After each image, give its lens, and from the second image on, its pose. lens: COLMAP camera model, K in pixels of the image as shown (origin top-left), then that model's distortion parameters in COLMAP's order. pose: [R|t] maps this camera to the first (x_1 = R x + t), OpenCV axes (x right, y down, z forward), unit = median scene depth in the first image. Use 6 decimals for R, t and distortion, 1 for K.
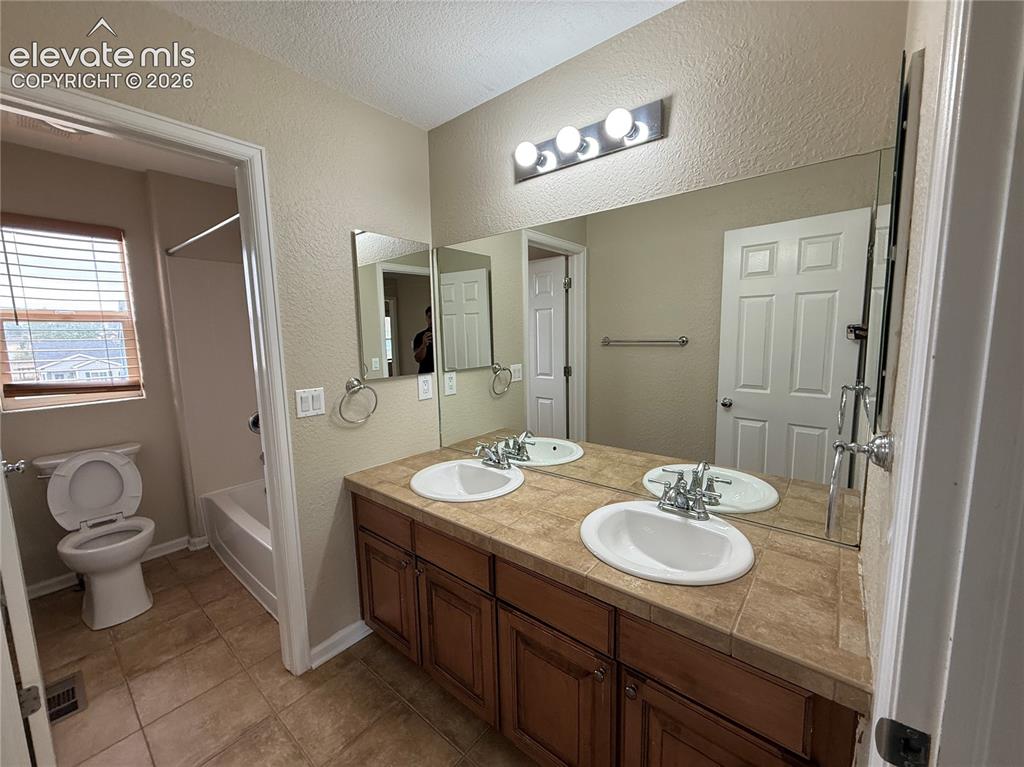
lens RADIAL K [[409.9, 0, 511.5], [0, 409.9, 385.0], [0, 0, 1]] dist [-0.001939, 0.000987]
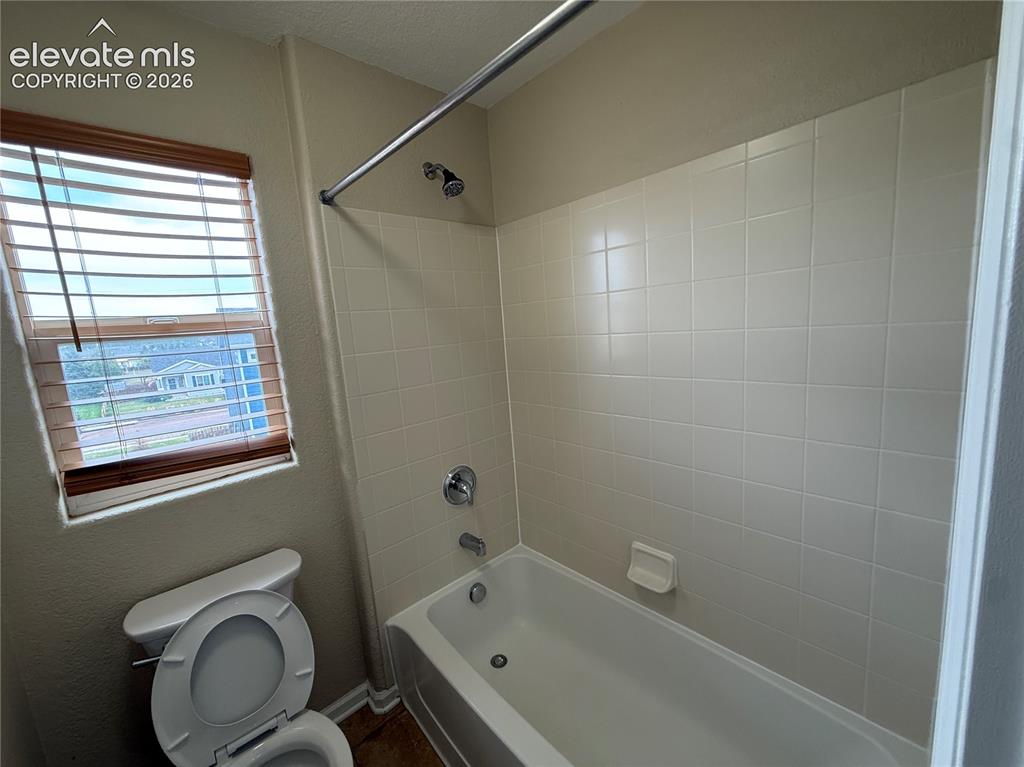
lens RADIAL K [[409.9, 0, 512.9], [0, 409.9, 382.2], [0, 0, 1]] dist [-0.001939, 0.000987]
pose [[0.990432, -0.031734, -0.134303, -0.554034], [0.035911, 0.998940, 0.028792, -0.093023], [0.133247, -0.033340, 0.990522, 0.515571]]
